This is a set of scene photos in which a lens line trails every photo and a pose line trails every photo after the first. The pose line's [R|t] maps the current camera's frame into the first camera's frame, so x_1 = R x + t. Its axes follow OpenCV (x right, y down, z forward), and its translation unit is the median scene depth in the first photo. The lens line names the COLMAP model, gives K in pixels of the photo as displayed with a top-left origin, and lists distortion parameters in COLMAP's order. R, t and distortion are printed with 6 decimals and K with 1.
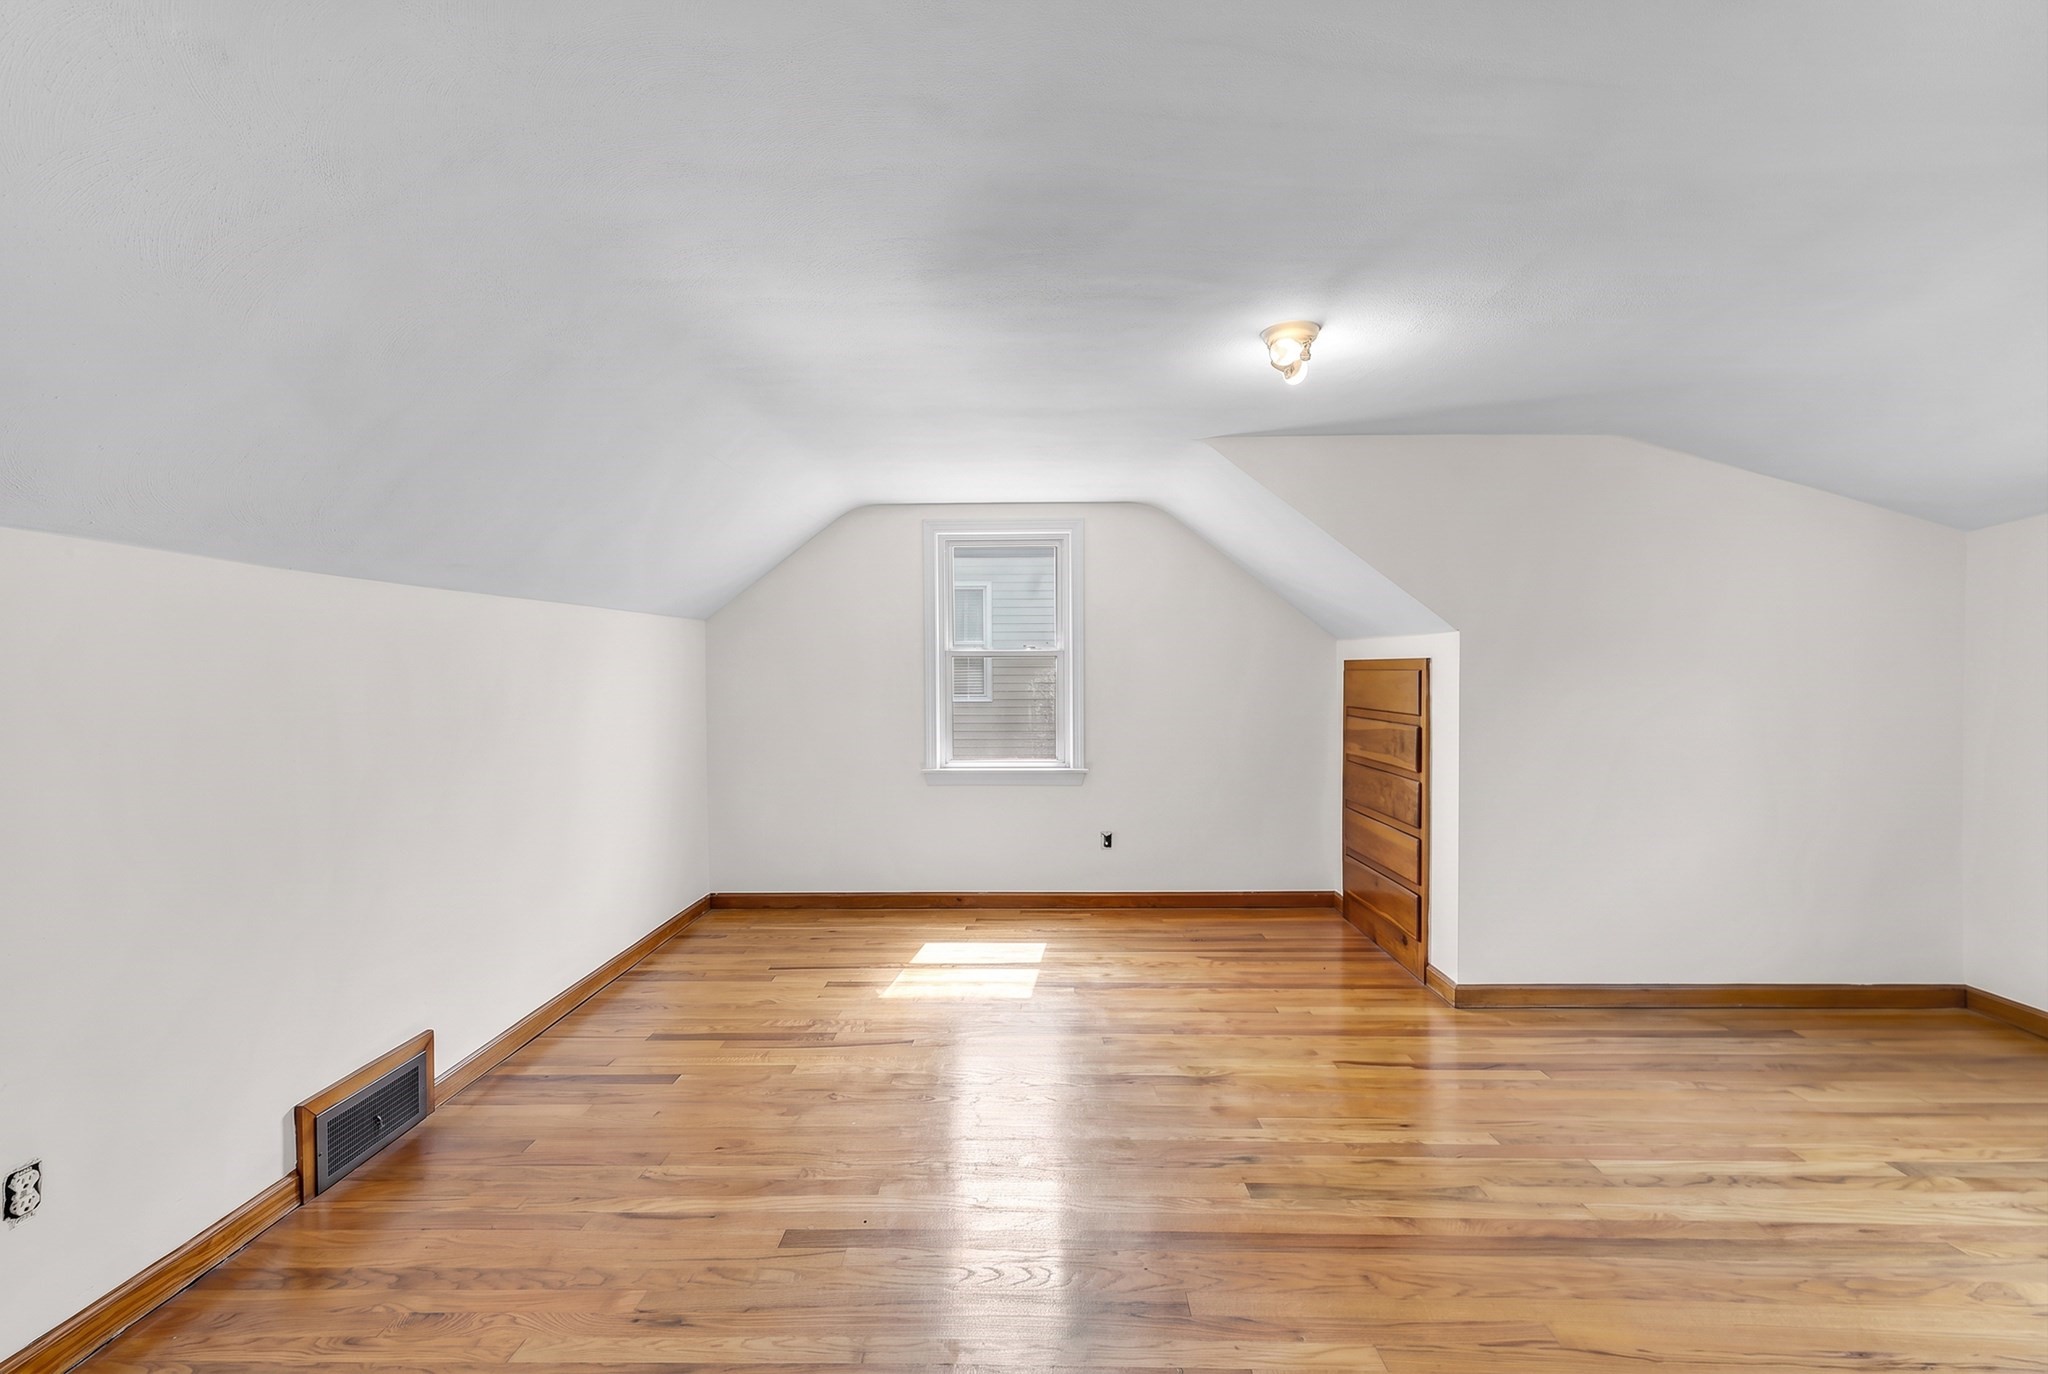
lens RADIAL K [[807.1, 0, 1029.3], [0, 807.1, 671.2], [0, 0, 1]] dist [0.011634, 0.000001]
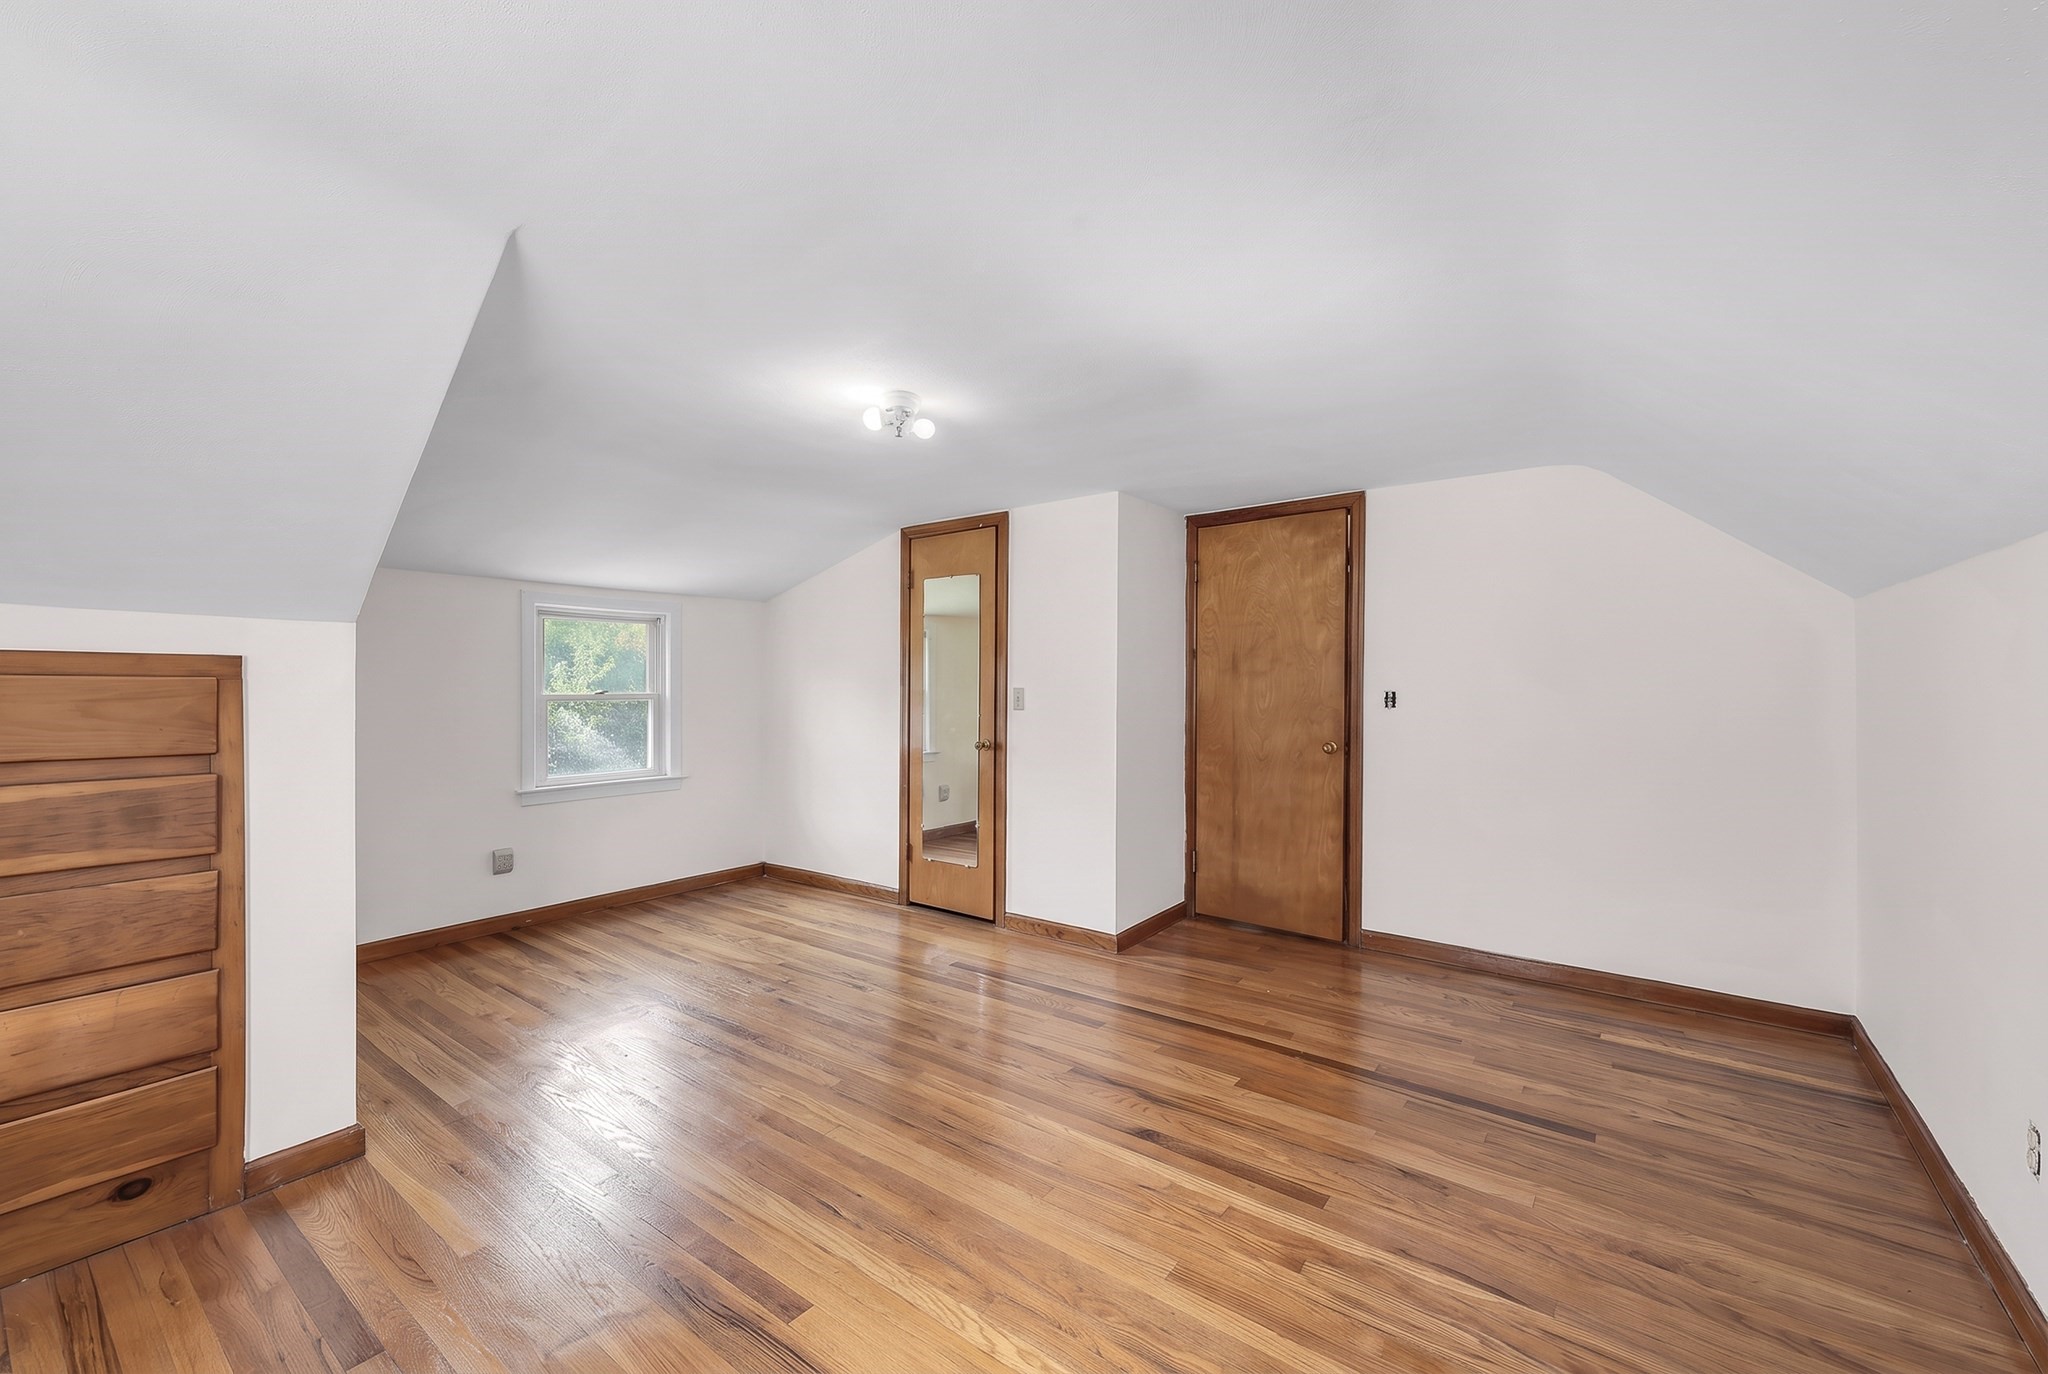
lens RADIAL K [[821.3, 0, 1024.0], [0, 821.3, 687.0], [0, 0, 1]] dist [0.001295, 0.000151]
pose [[-0.812458, 0.009334, 0.582945, -0.303165], [0.004532, 0.999943, -0.009694, 0.013833], [-0.583002, -0.005234, -0.812454, 1.040682]]
